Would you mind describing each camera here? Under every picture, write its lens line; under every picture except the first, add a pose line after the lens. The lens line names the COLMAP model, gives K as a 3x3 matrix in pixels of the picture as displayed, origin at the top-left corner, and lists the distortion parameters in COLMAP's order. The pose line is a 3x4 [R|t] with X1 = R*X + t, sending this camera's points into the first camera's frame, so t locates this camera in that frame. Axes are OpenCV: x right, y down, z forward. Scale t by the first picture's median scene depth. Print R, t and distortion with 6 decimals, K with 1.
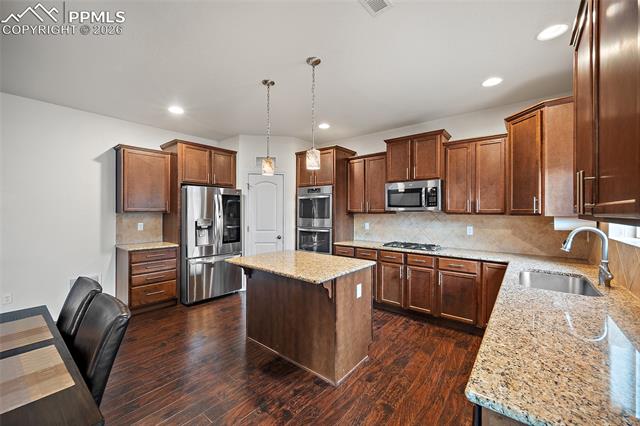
lens RADIAL K [[250.8, 0, 319.7], [0, 250.8, 209.4], [0, 0, 1]] dist [0.001265, -0.001144]
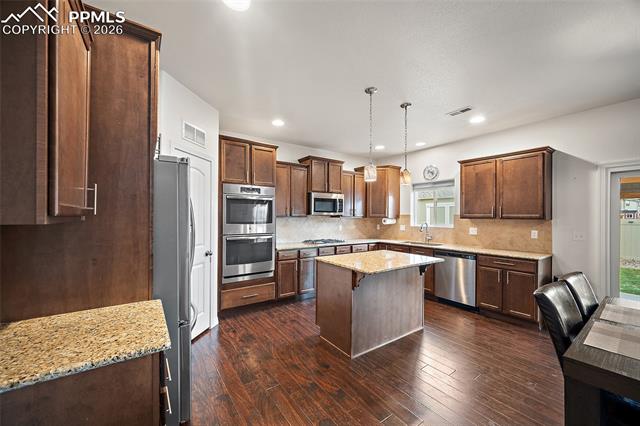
lens RADIAL K [[250.8, 0, 314.9], [0, 250.8, 216.5], [0, 0, 1]] dist [0.001265, -0.001144]
pose [[0.272490, -0.001785, 0.962157, -0.952960], [-0.013749, 0.999889, 0.005749, 0.005910], [-0.962060, -0.014795, 0.272435, 0.700977]]
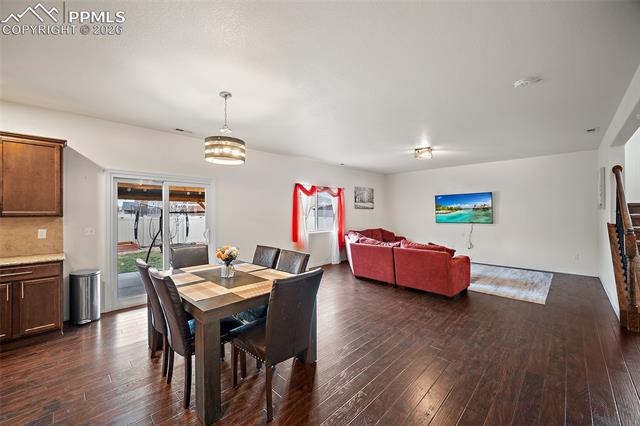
lens RADIAL K [[250.8, 0, 318.8], [0, 250.8, 212.0], [0, 0, 1]] dist [0.001265, -0.001144]
pose [[-0.995718, 0.001543, 0.092435, -0.799850], [0.000299, 0.999909, -0.013466, 0.006444], [-0.092447, -0.013380, -0.995628, 0.927806]]
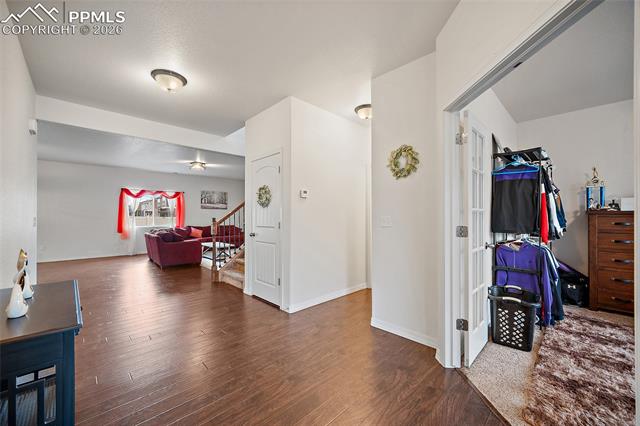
lens RADIAL K [[250.8, 0, 317.0], [0, 250.8, 217.2], [0, 0, 1]] dist [0.001265, -0.001144]
pose [[-0.993306, -0.002120, 0.115496, -2.535180], [-0.002689, 0.999985, -0.004767, 0.054242], [-0.115484, -0.005046, -0.993297, 1.279396]]
